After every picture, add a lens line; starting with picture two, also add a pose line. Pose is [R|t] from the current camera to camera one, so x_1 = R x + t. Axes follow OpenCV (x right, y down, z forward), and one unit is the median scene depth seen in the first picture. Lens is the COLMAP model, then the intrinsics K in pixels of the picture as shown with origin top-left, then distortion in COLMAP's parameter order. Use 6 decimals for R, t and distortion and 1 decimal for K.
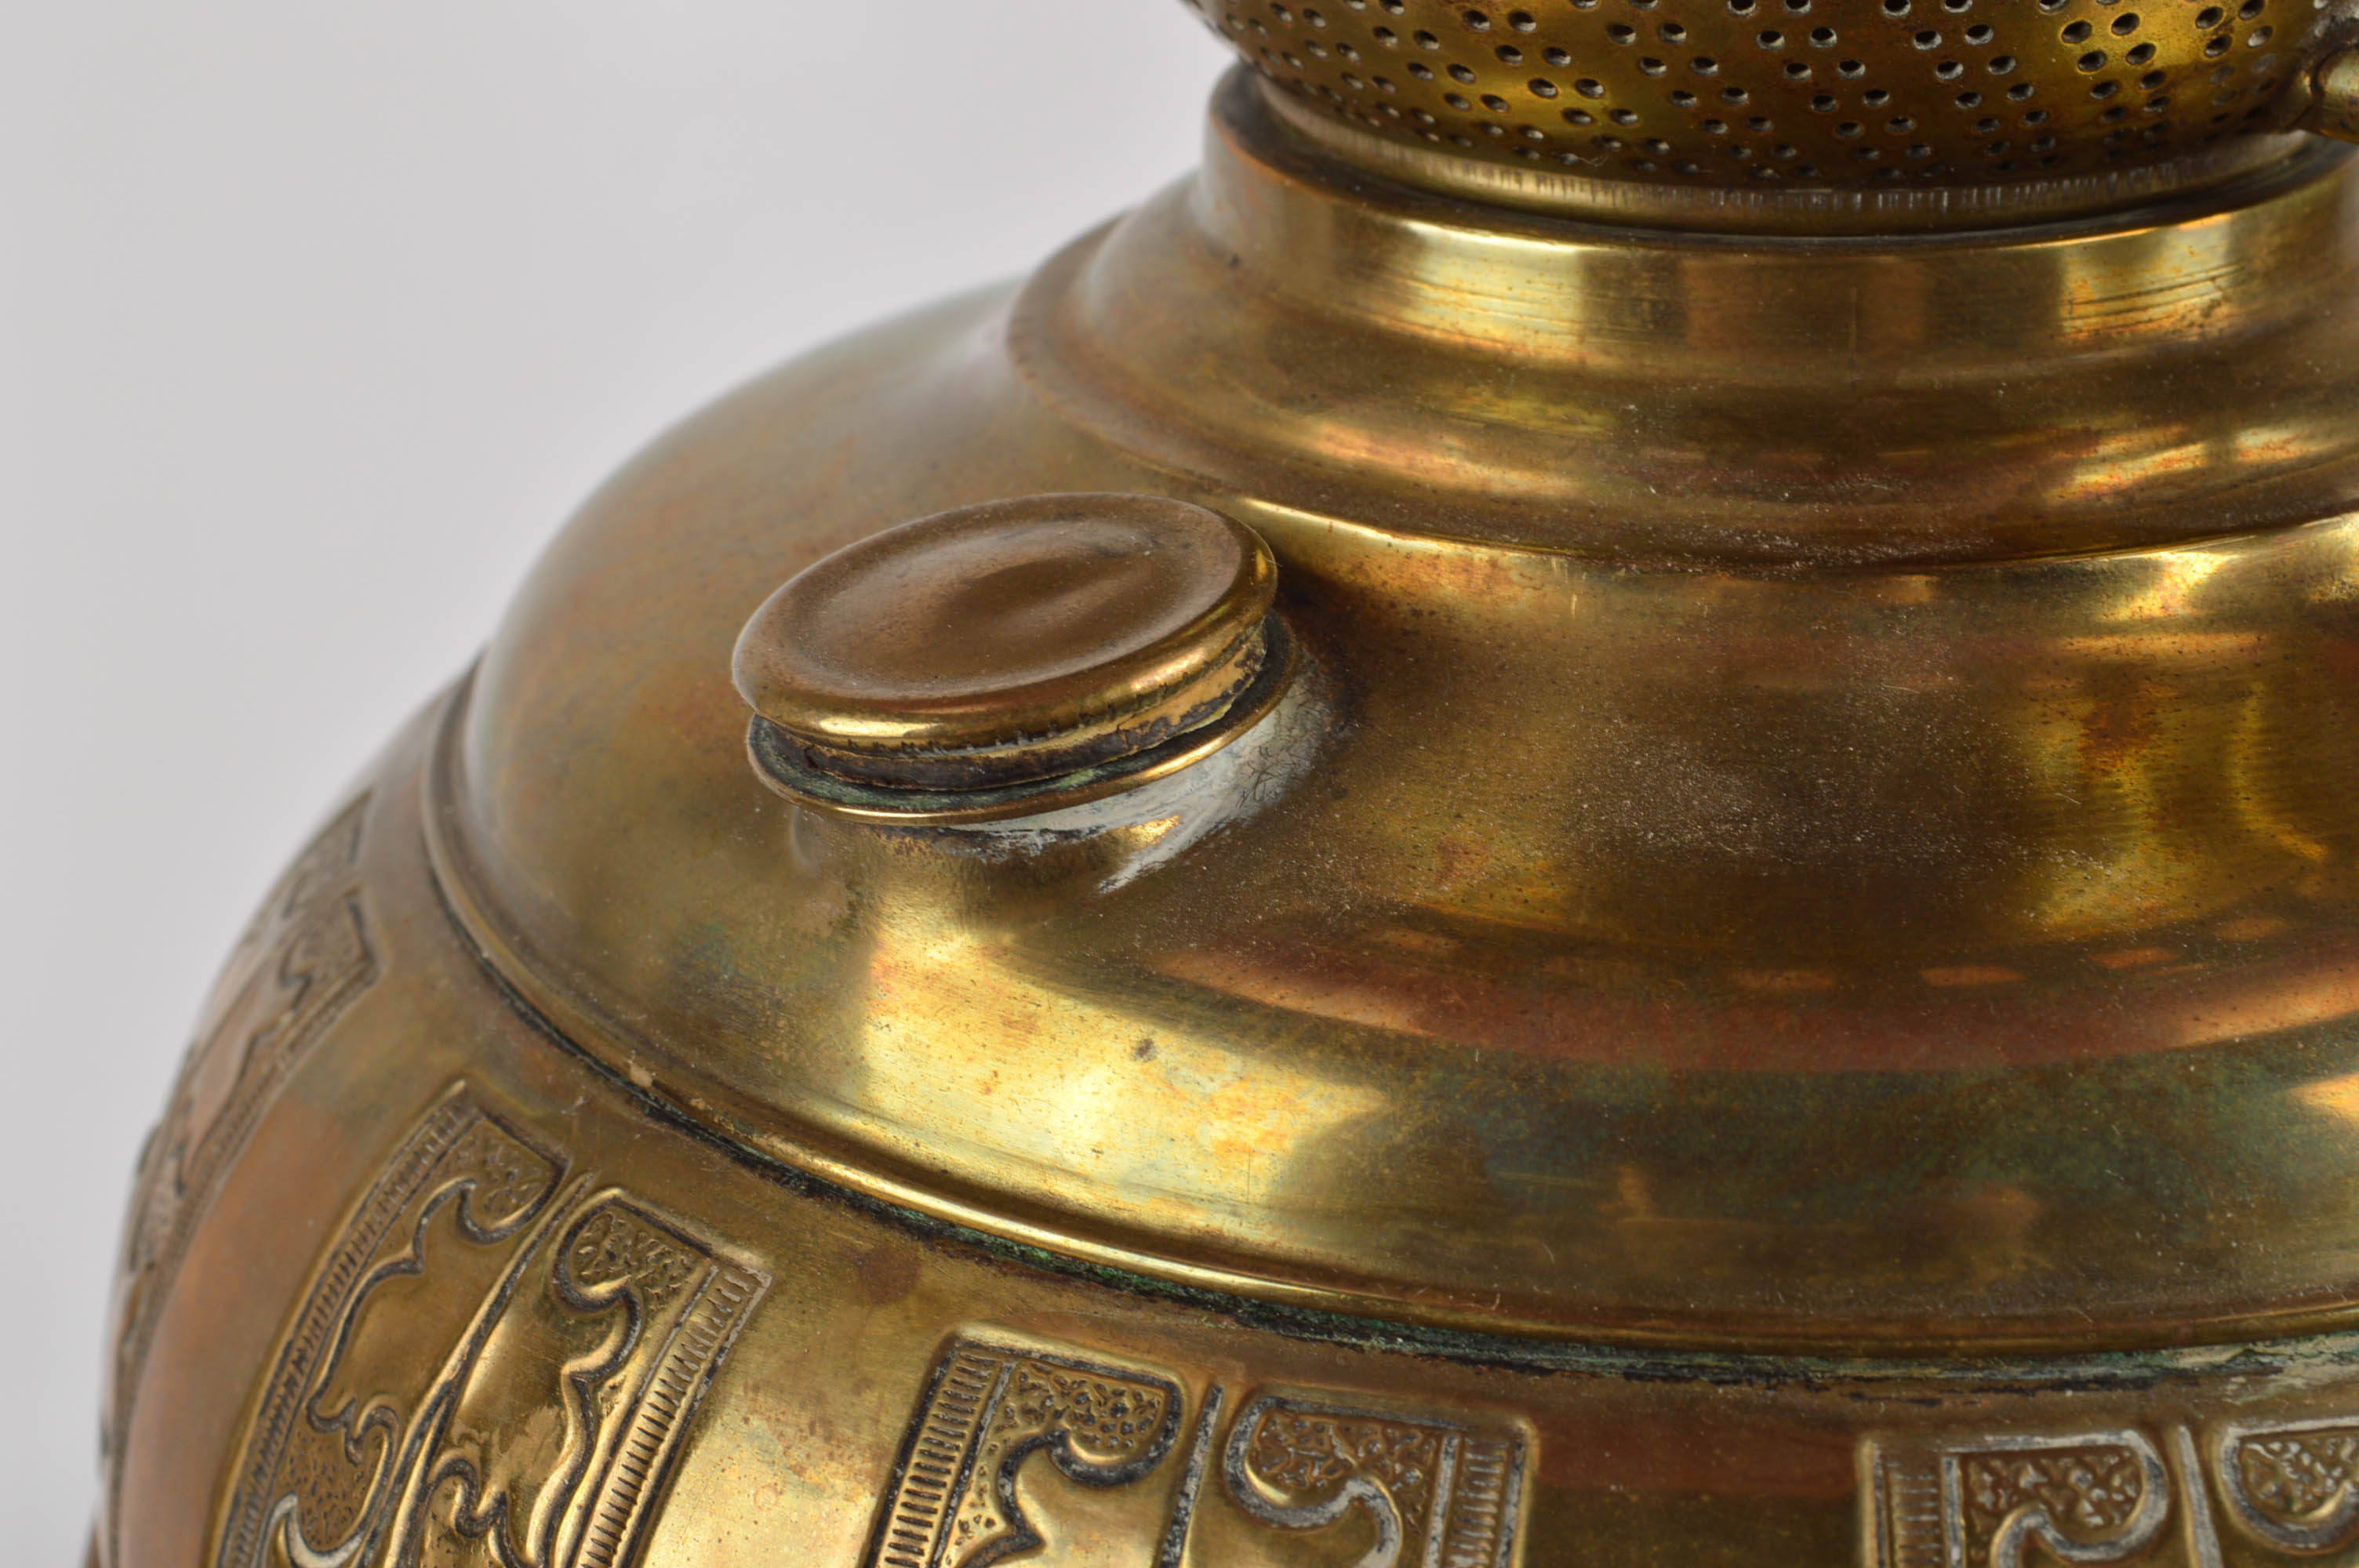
lens RADIAL K [[5525.2, 0, 1171.8], [0, 5525.2, 787.5], [0, 0, 1]] dist [-0.021923, 0.000000]
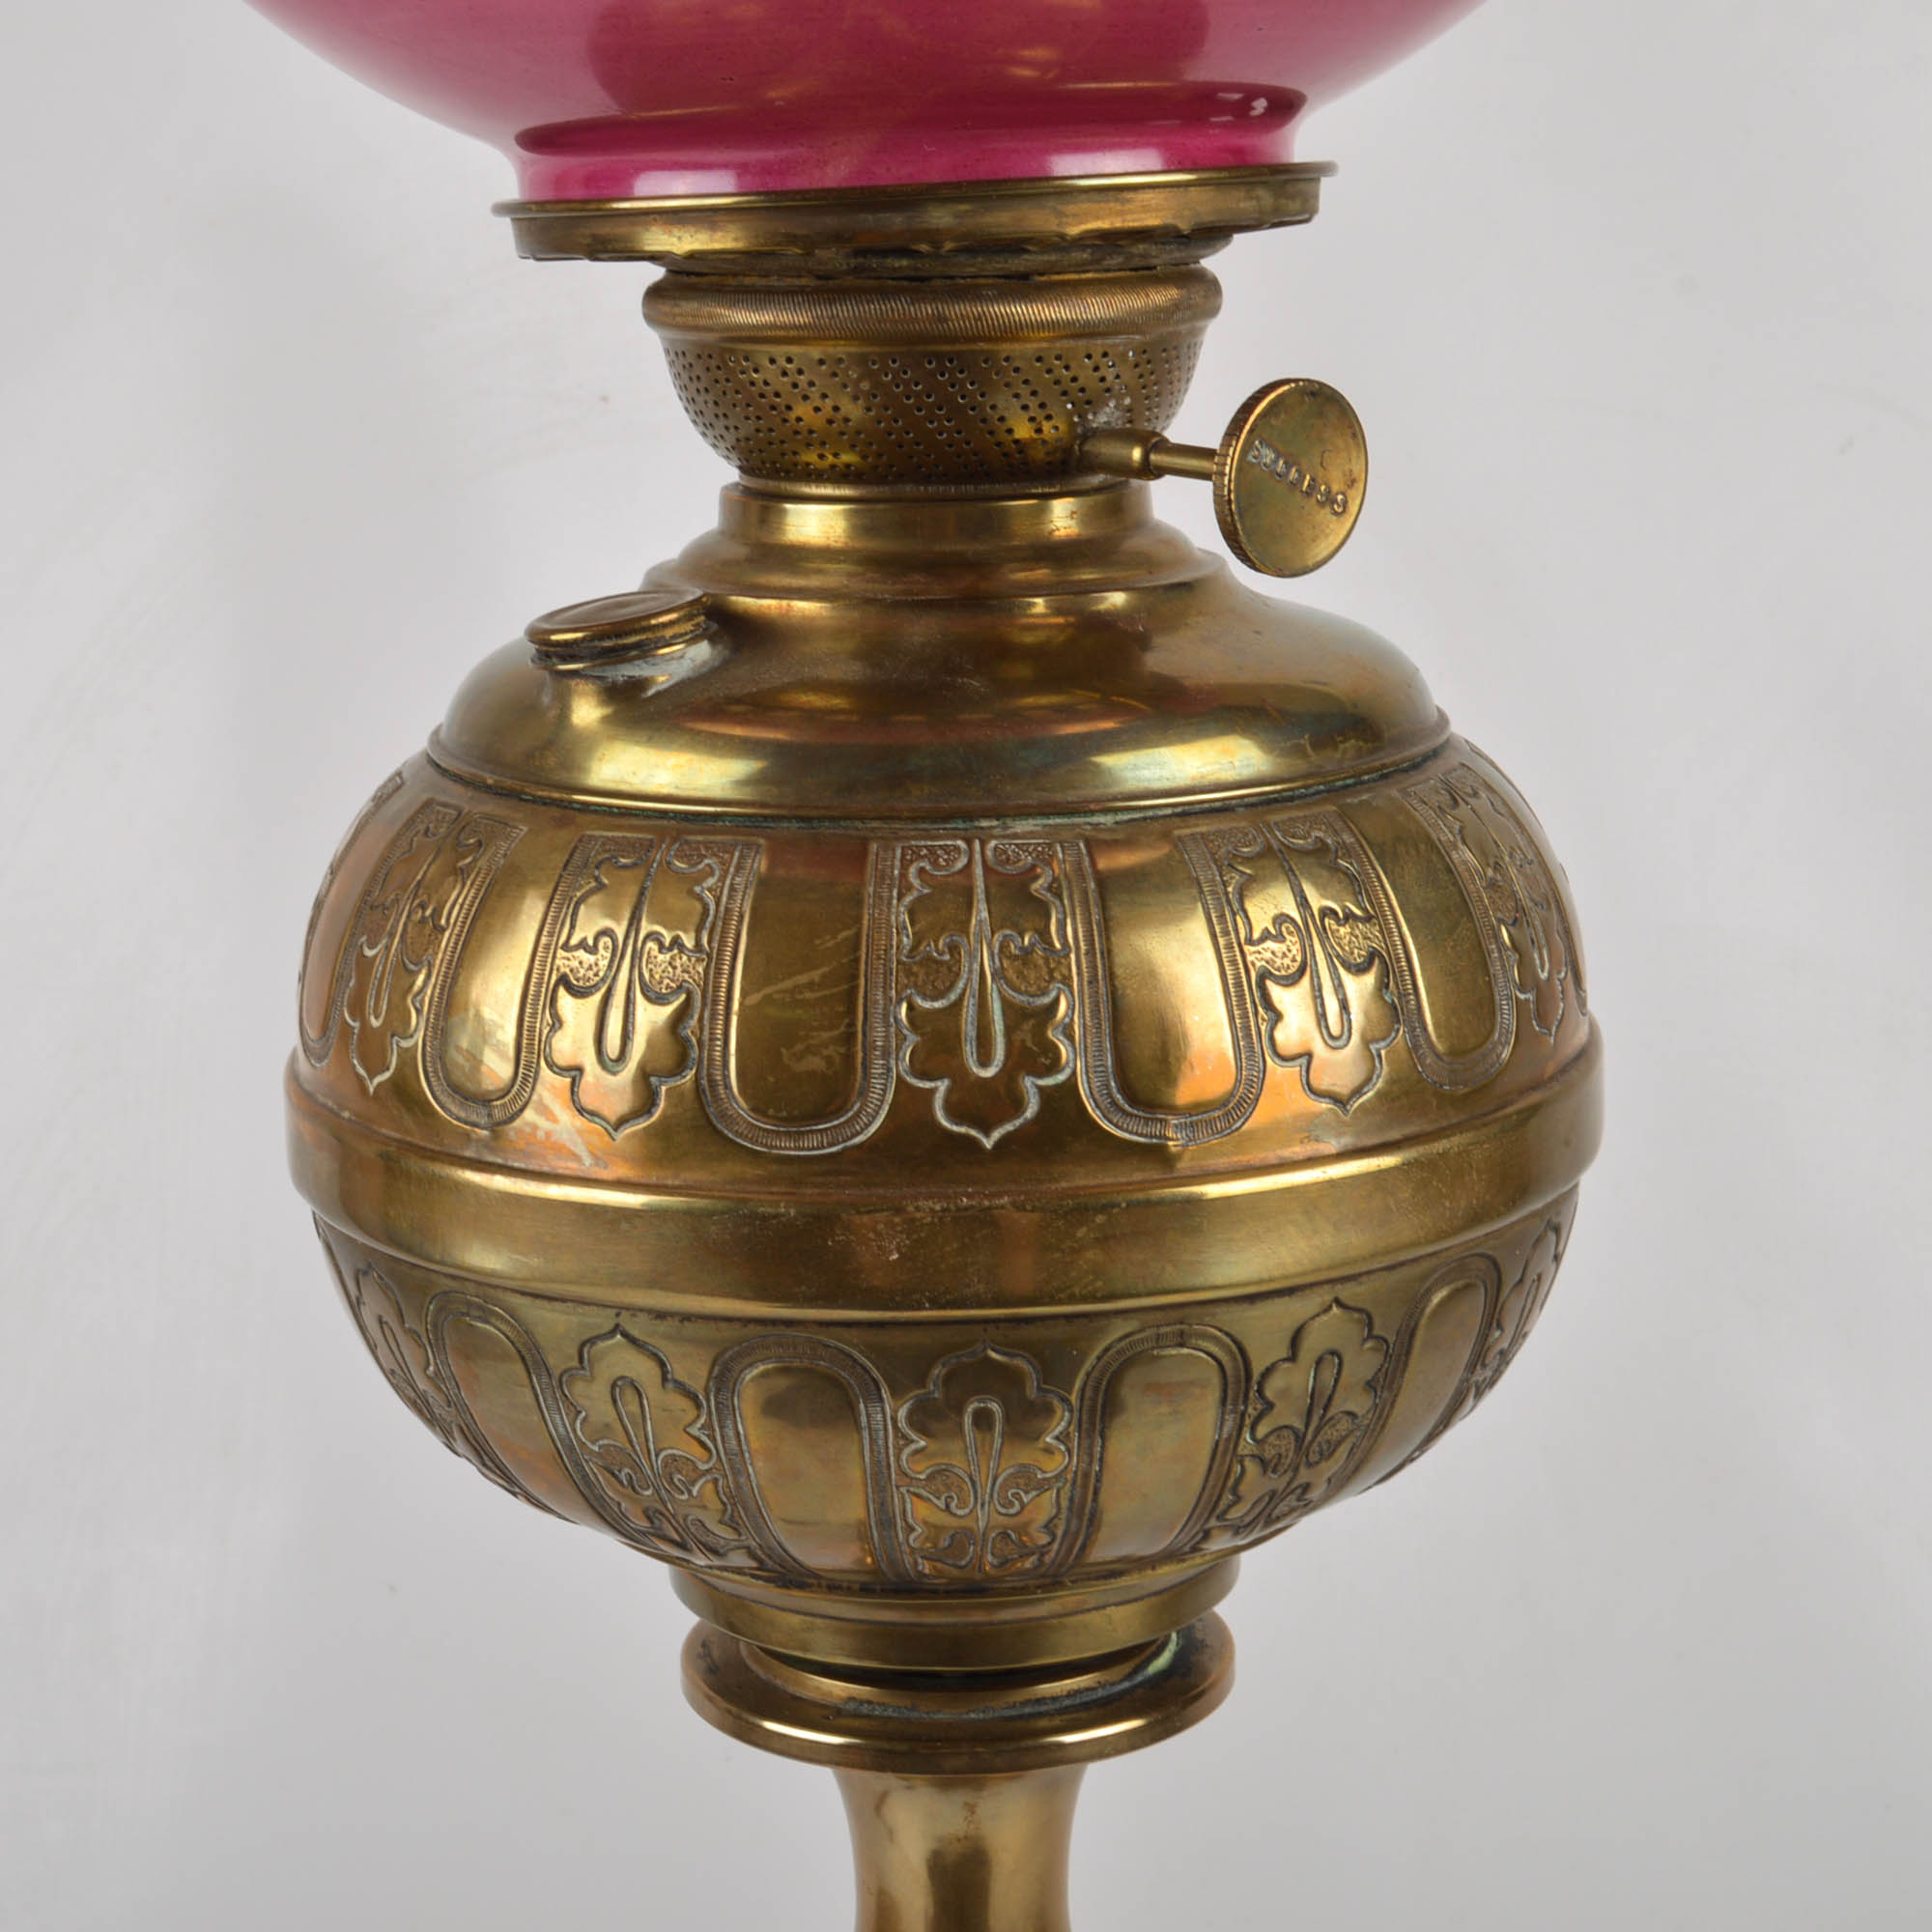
lens RADIAL K [[4441.0, 0, 973.4], [0, 4441.0, 972.5], [0, 0, 1]] dist [-0.200887, 0.000000]
pose [[0.998630, 0.011393, -0.051063, 0.282219], [-0.019791, 0.985738, -0.167117, 0.548207], [0.048431, 0.167898, 0.984614, -1.279143]]
